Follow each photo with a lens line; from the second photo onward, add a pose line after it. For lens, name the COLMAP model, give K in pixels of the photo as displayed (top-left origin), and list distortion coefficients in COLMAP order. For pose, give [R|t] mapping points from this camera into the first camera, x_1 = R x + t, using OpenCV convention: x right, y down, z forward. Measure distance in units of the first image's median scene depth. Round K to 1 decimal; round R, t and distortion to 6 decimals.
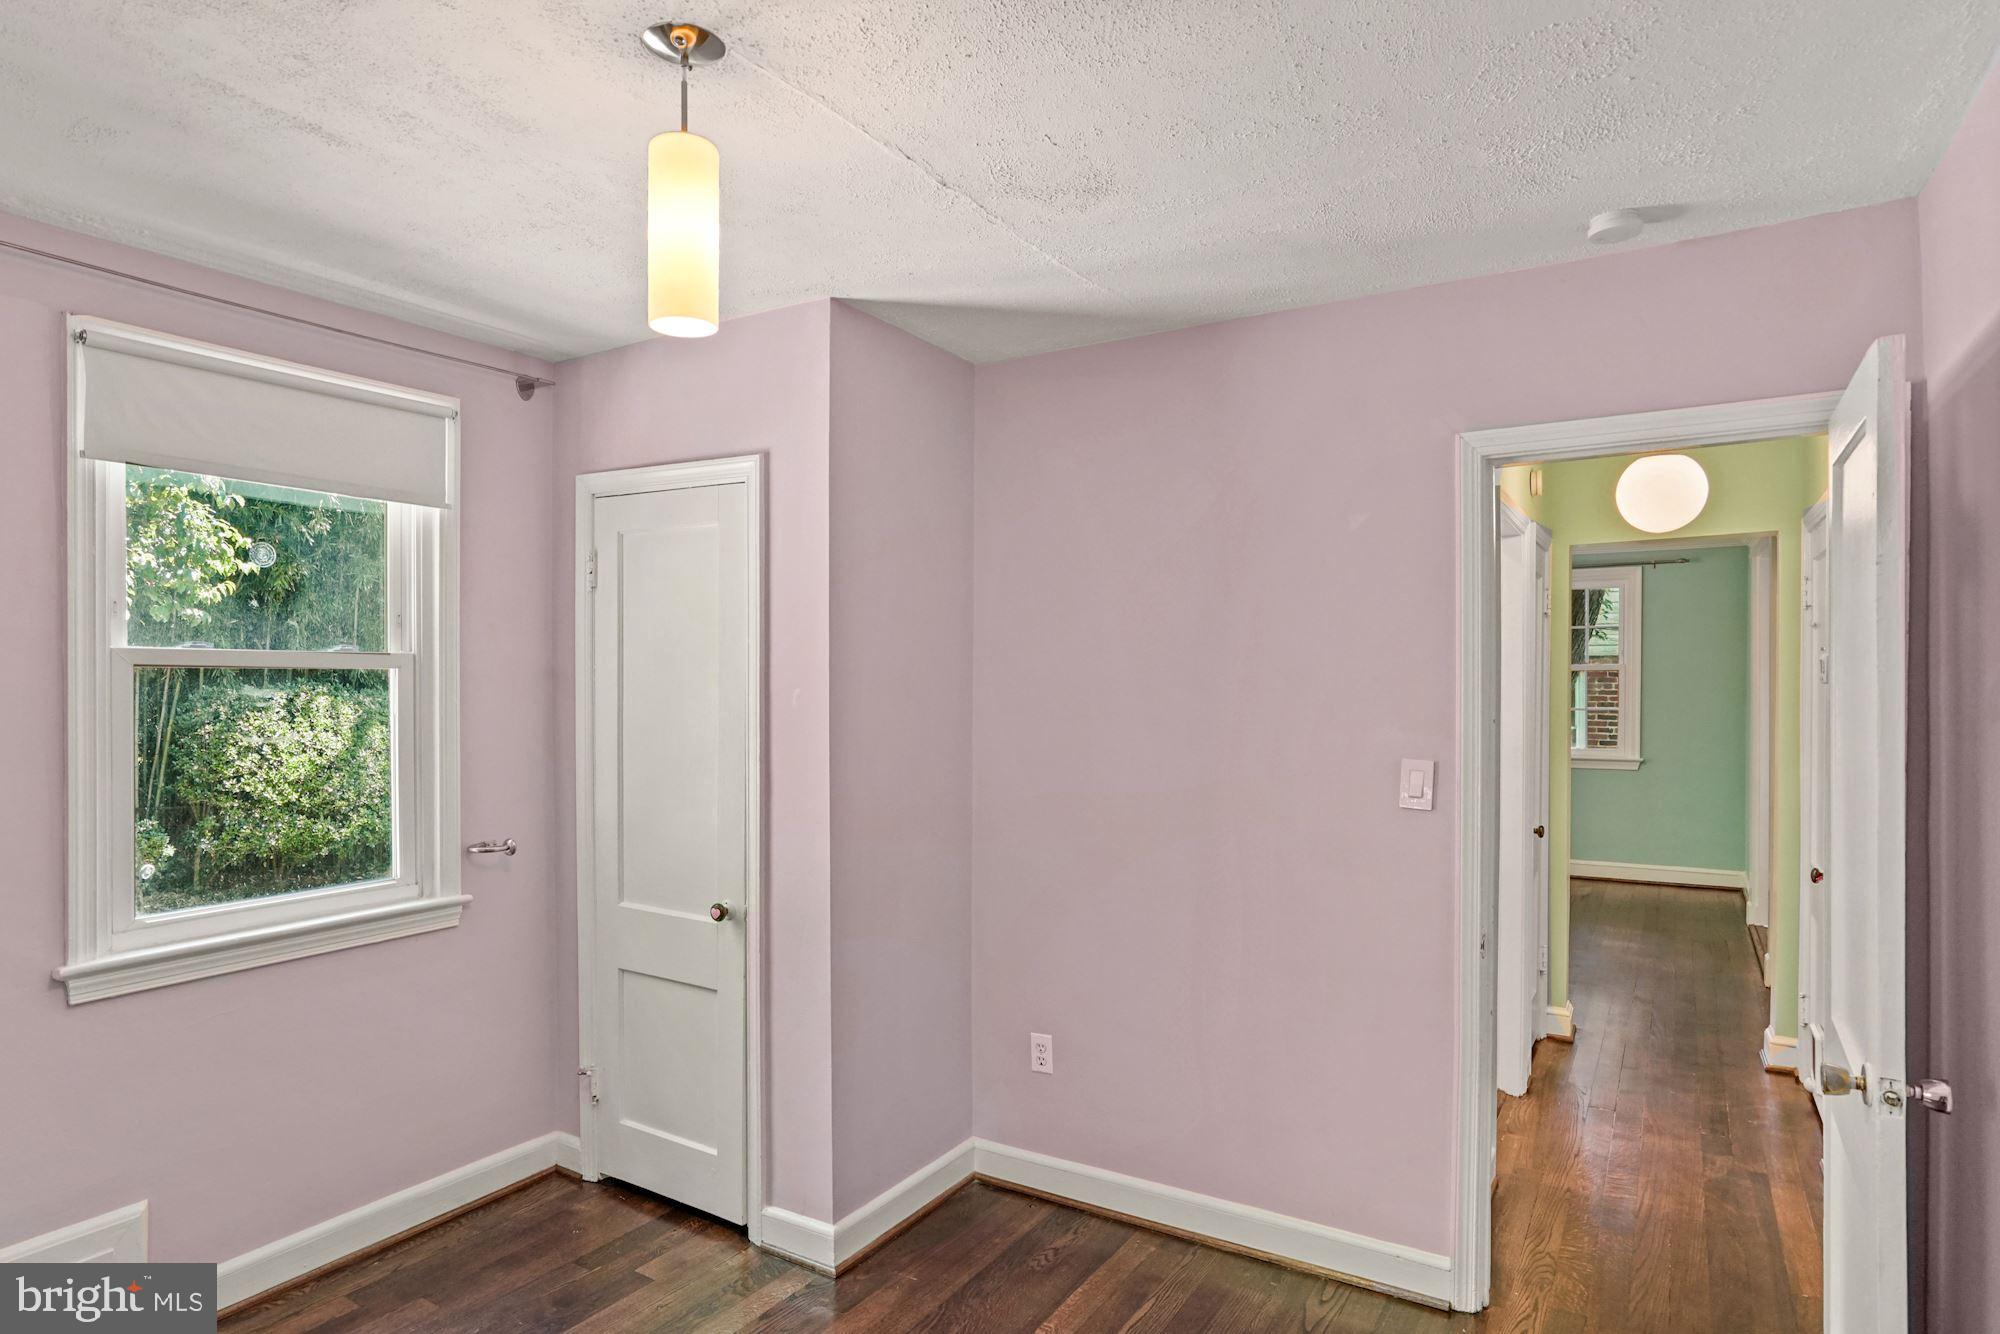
lens RADIAL K [[1117.4, 0, 987.1], [0, 1117.4, 681.6], [0, 0, 1]] dist [-0.011228, 0.006305]
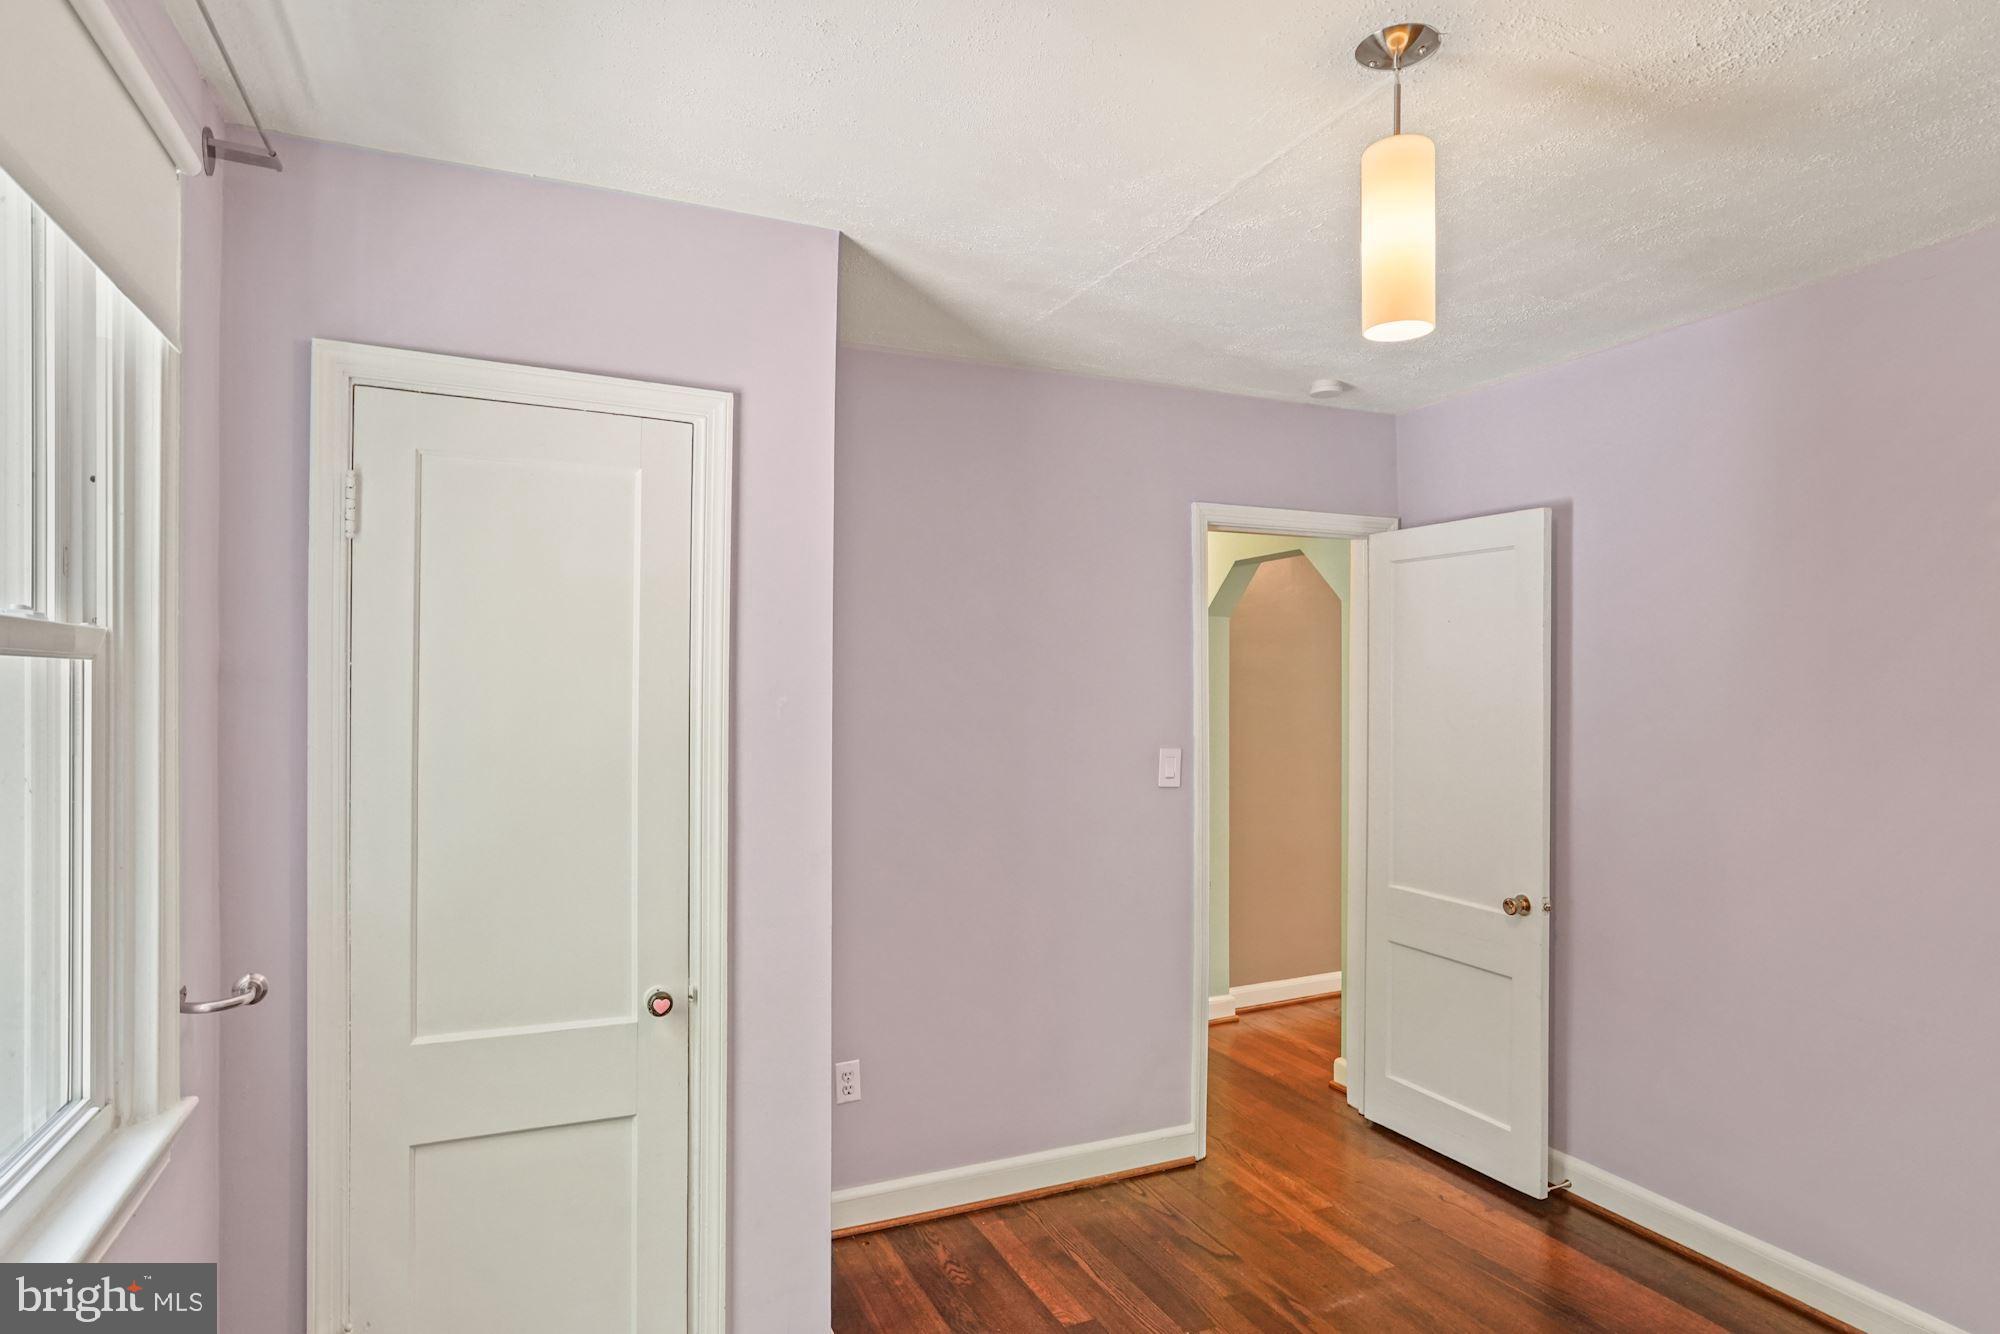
lens RADIAL K [[1117.4, 0, 987.4], [0, 1117.4, 671.7], [0, 0, 1]] dist [-0.011228, 0.006305]
pose [[0.550536, 0.011075, 0.834738, -0.756145], [-0.008437, 0.999935, -0.007703, -0.007015], [-0.834769, -0.002802, 0.550594, 0.431820]]
